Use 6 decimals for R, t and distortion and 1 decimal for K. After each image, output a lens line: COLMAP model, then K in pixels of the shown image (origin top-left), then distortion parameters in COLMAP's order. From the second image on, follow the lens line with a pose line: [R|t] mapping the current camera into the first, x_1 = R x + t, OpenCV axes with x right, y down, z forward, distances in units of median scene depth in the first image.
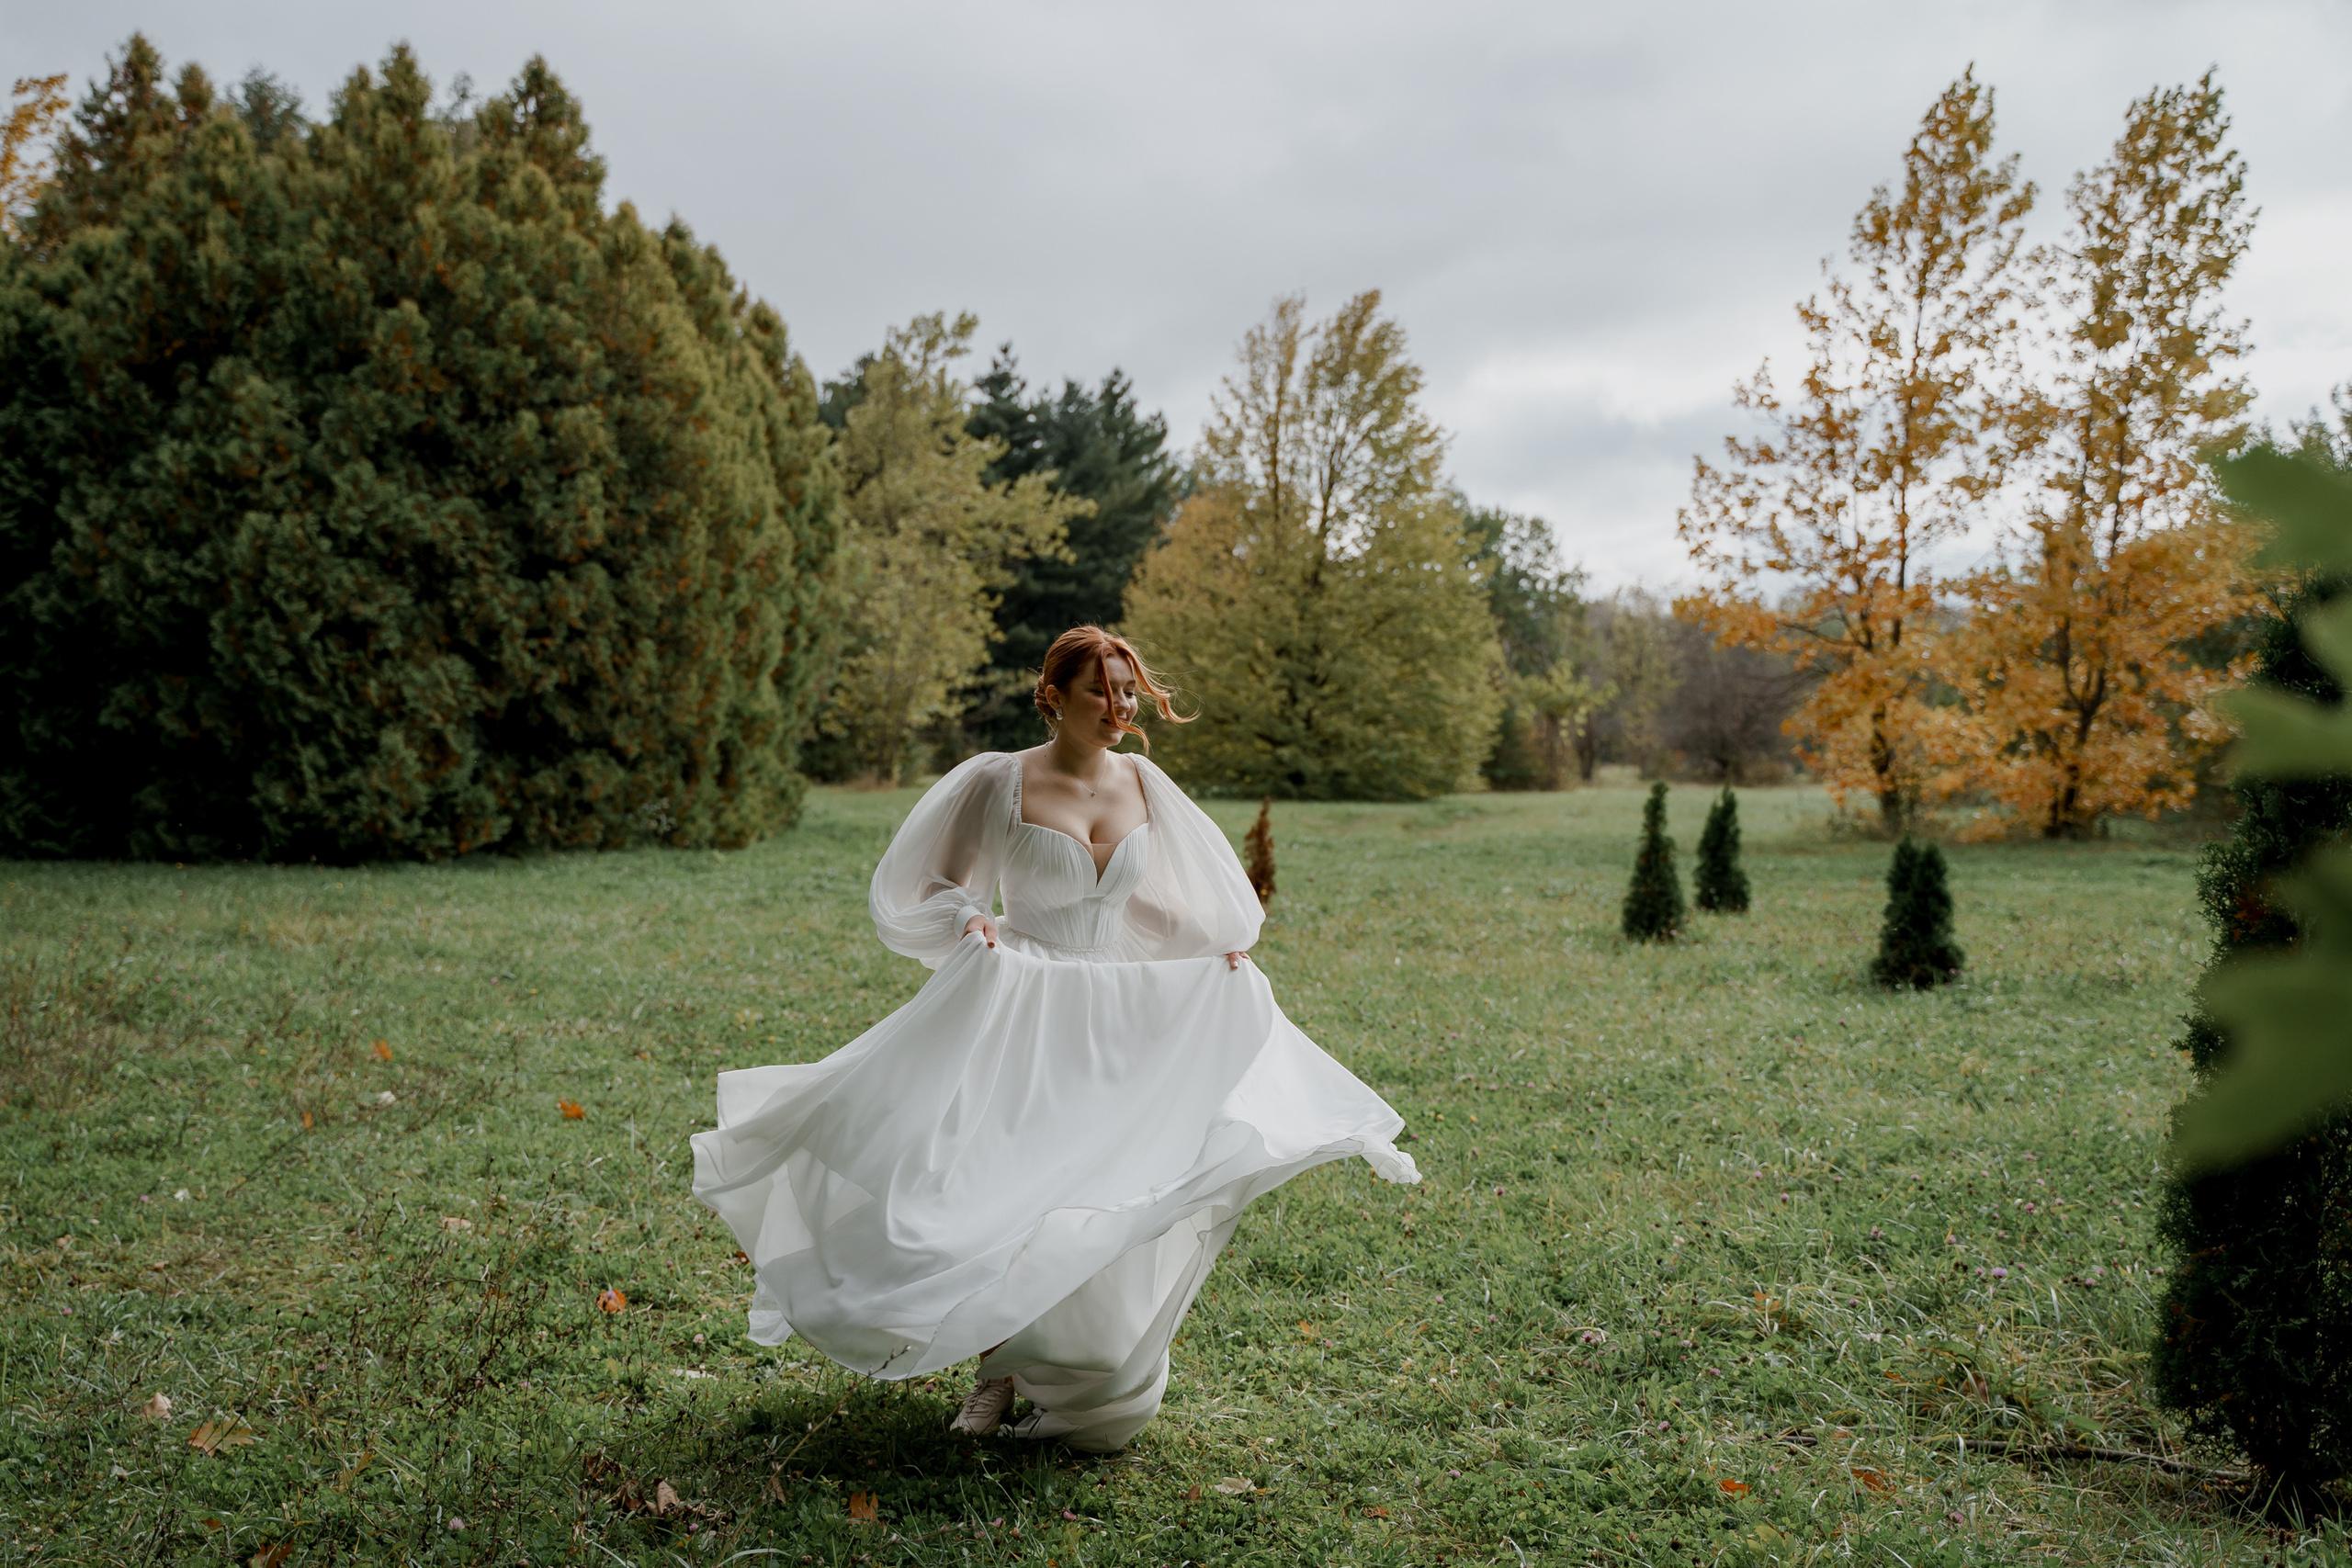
lens RADIAL K [[2897.0, 0, 1189.6], [0, 2897.0, 797.7], [0, 0, 1]] dist [0.030026, 0.086806]
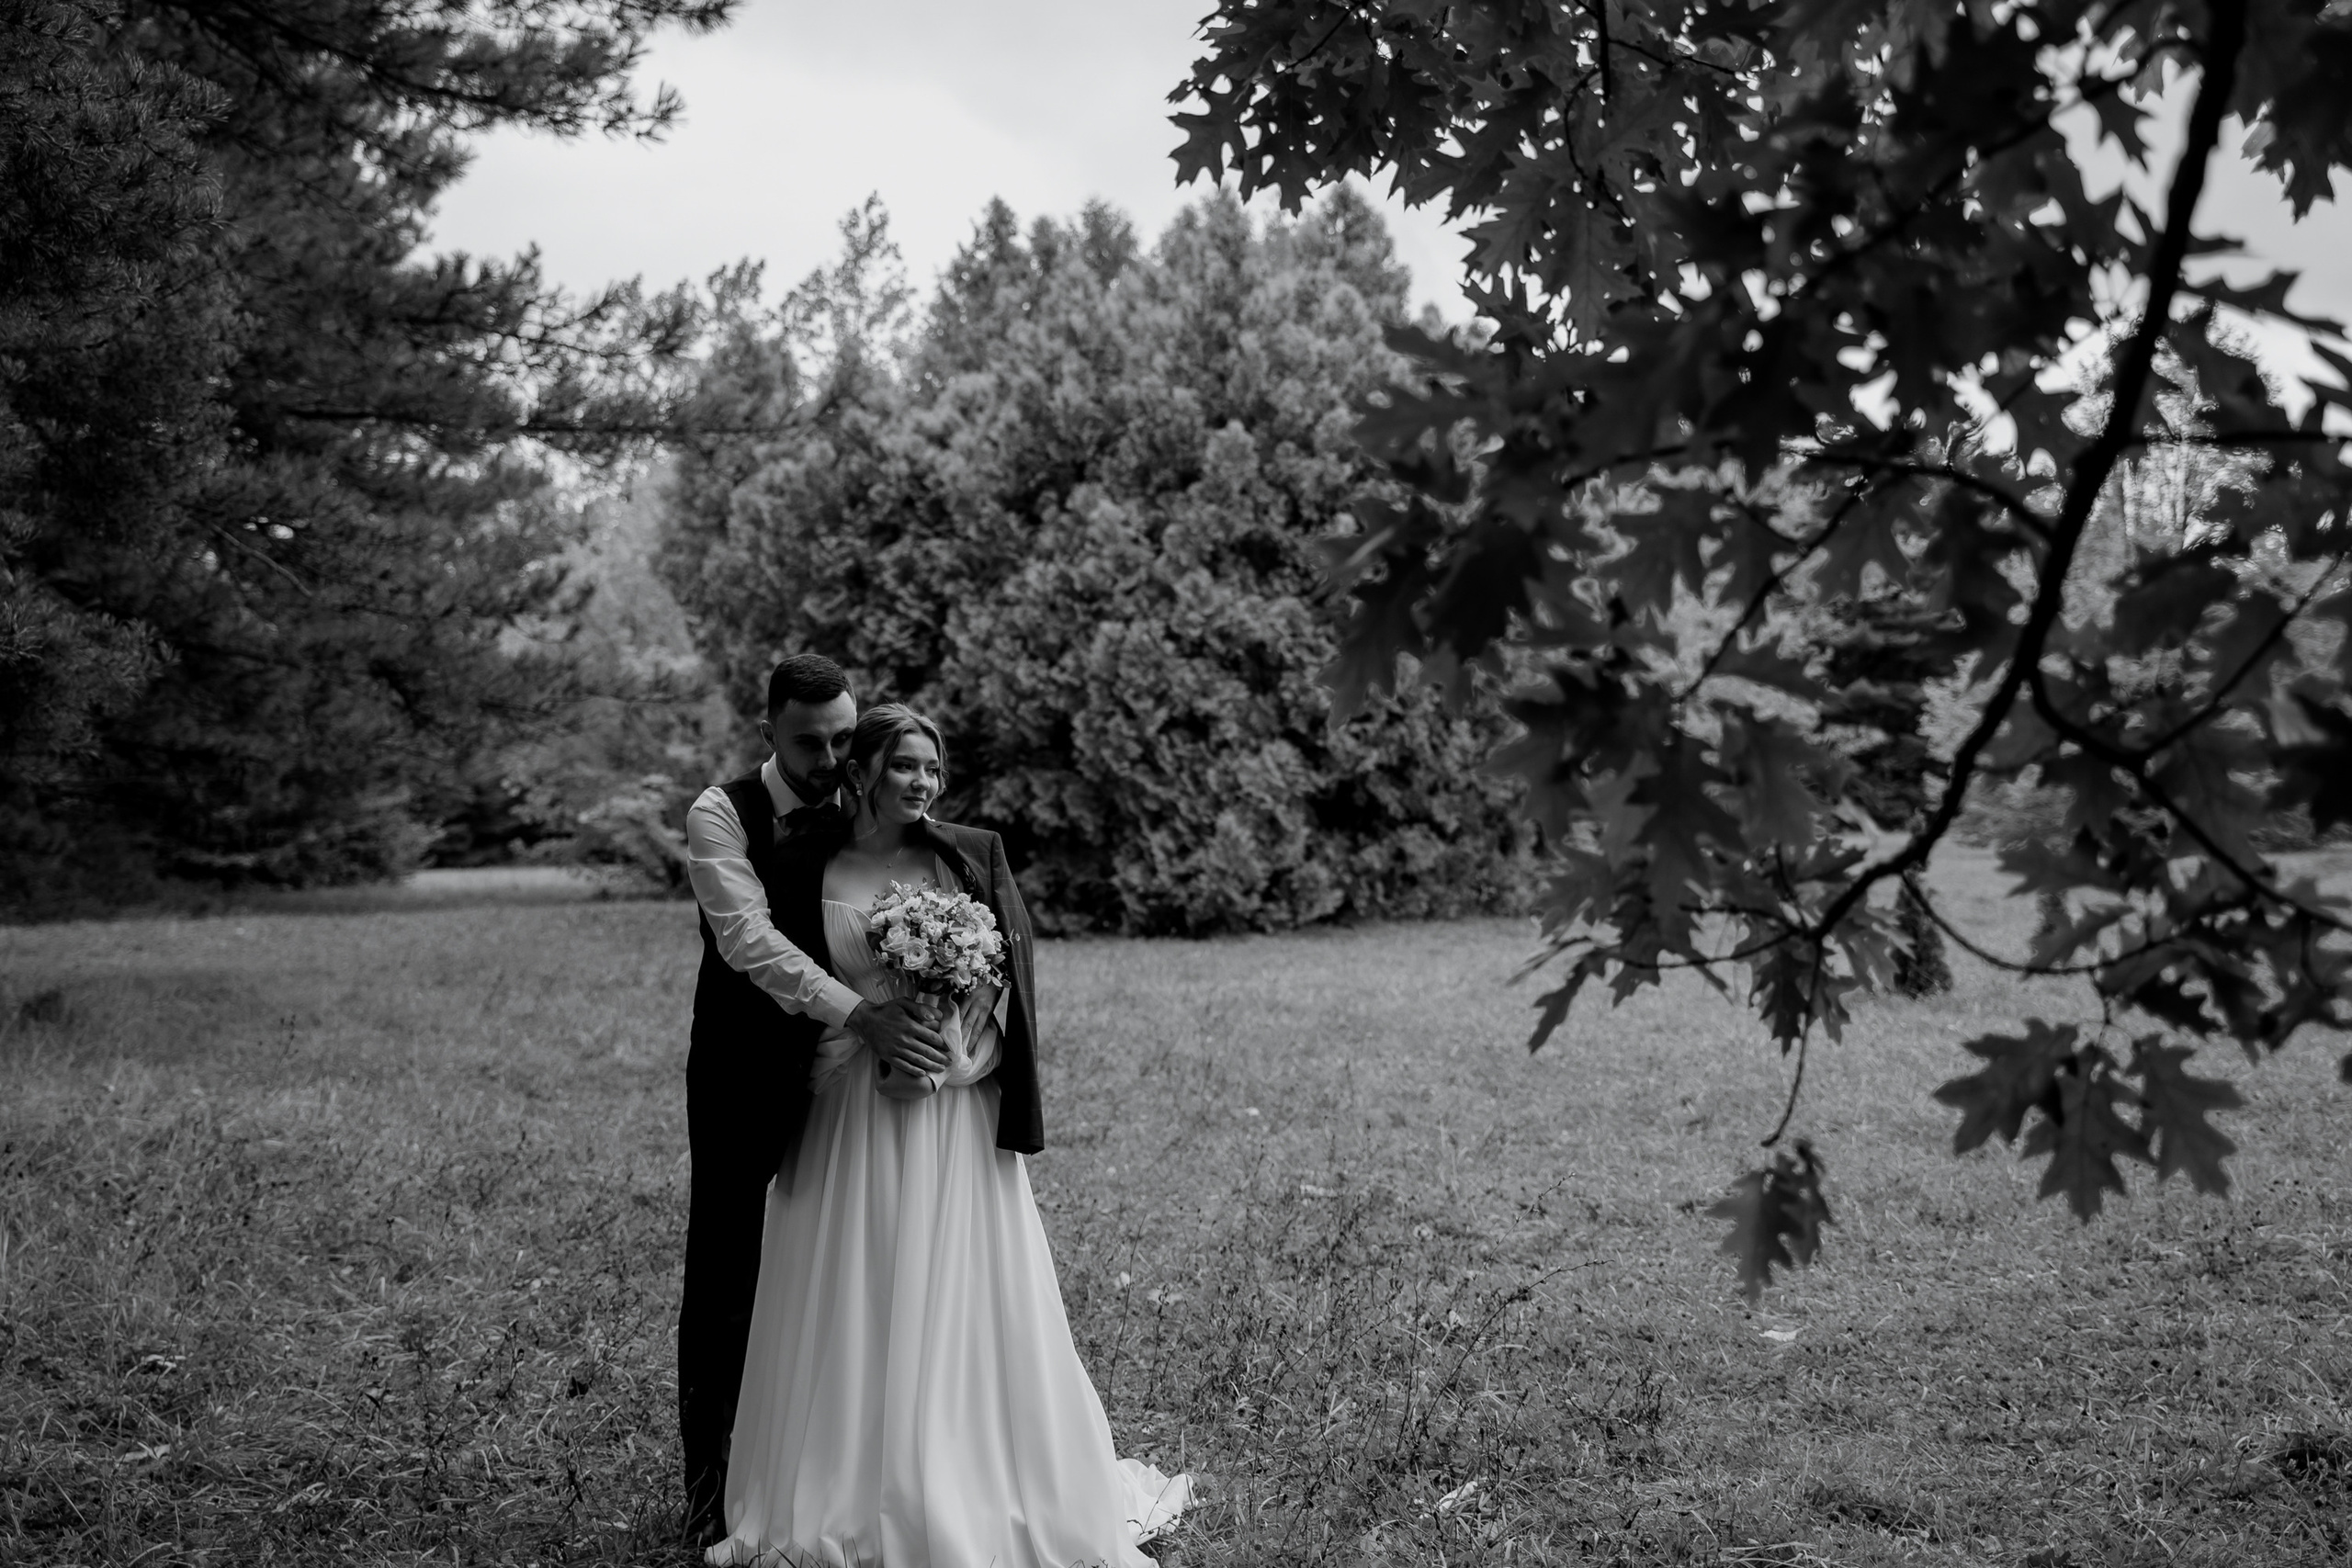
lens RADIAL K [[3037.4, 0, 1133.9], [0, 3037.4, 791.2], [0, 0, 1]] dist [0.092647, -0.008170]
pose [[0.955560, -0.037046, -0.292458, 0.023258], [0.029507, 0.999110, -0.030150, 0.001507], [0.293315, 0.020181, 0.955803, -0.099356]]
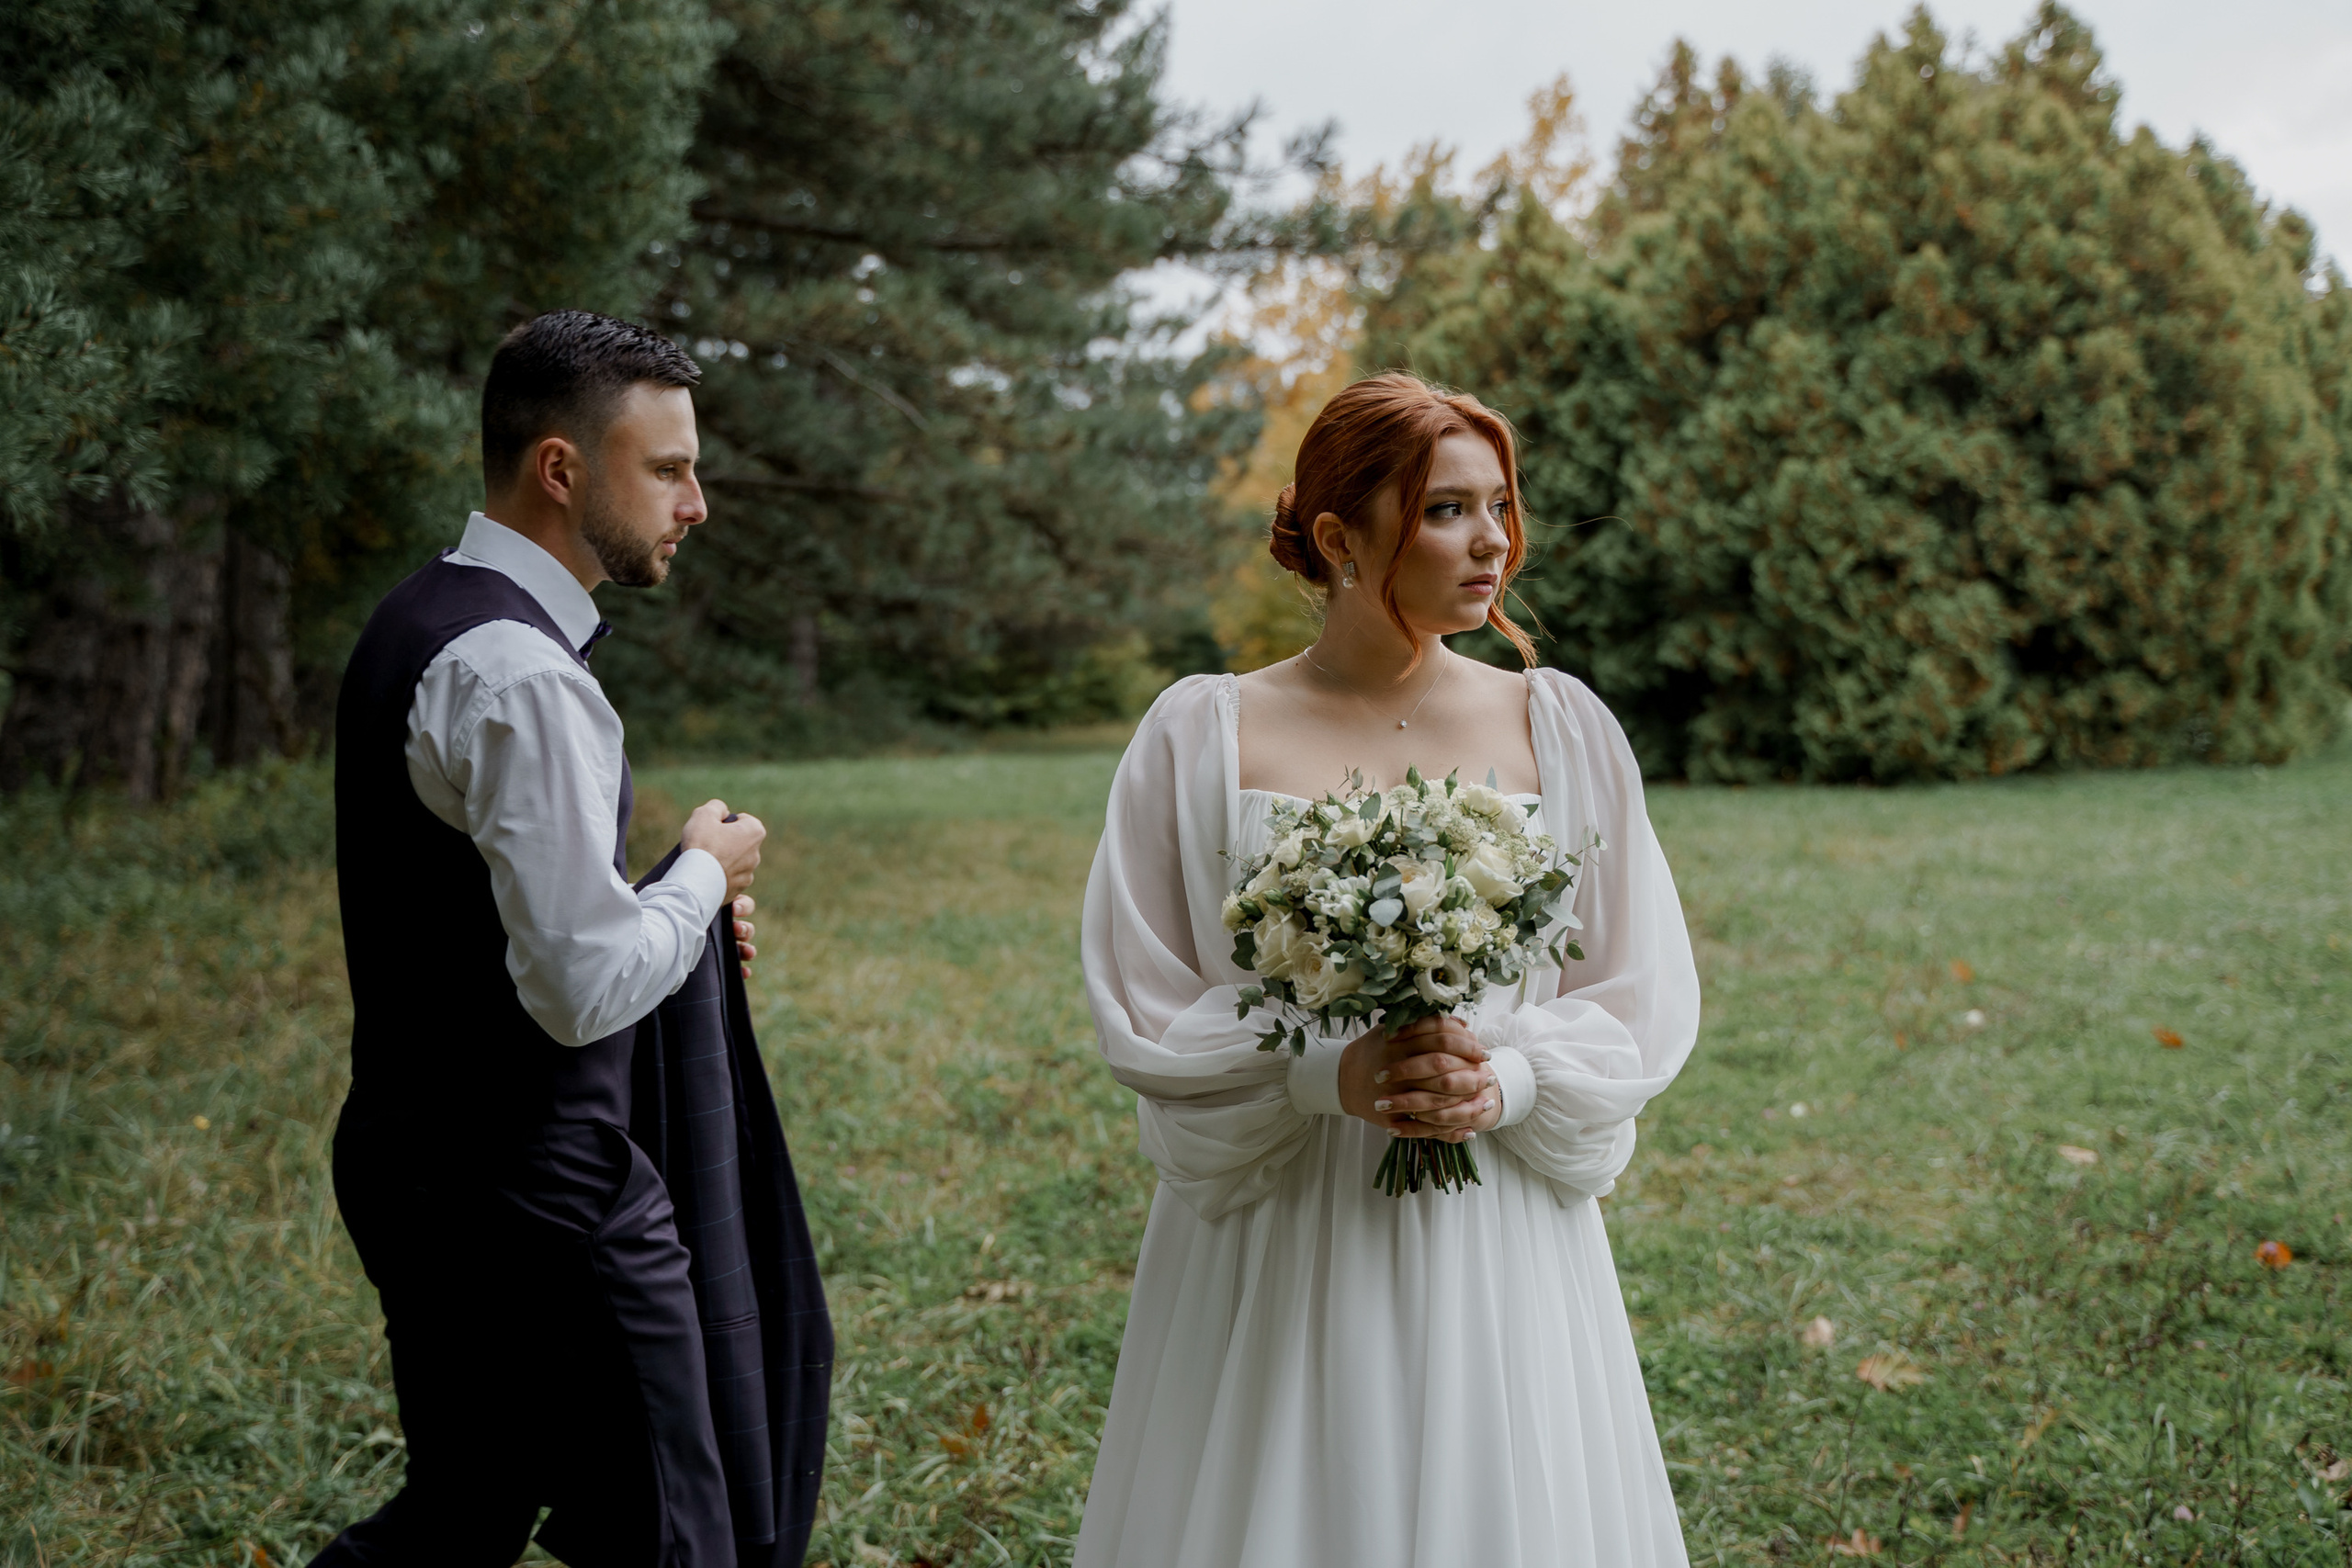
lens RADIAL K [[2704.9, 0, 1176.0], [0, 2704.9, 784.0], [0, 0, 1]] dist [0.002750, 0.172183]
pose [[0.863056, -0.016629, -0.504834, -0.014290], [0.028028, 0.999495, 0.014994, -0.000178], [0.504329, -0.027091, 0.863086, 0.017223]]
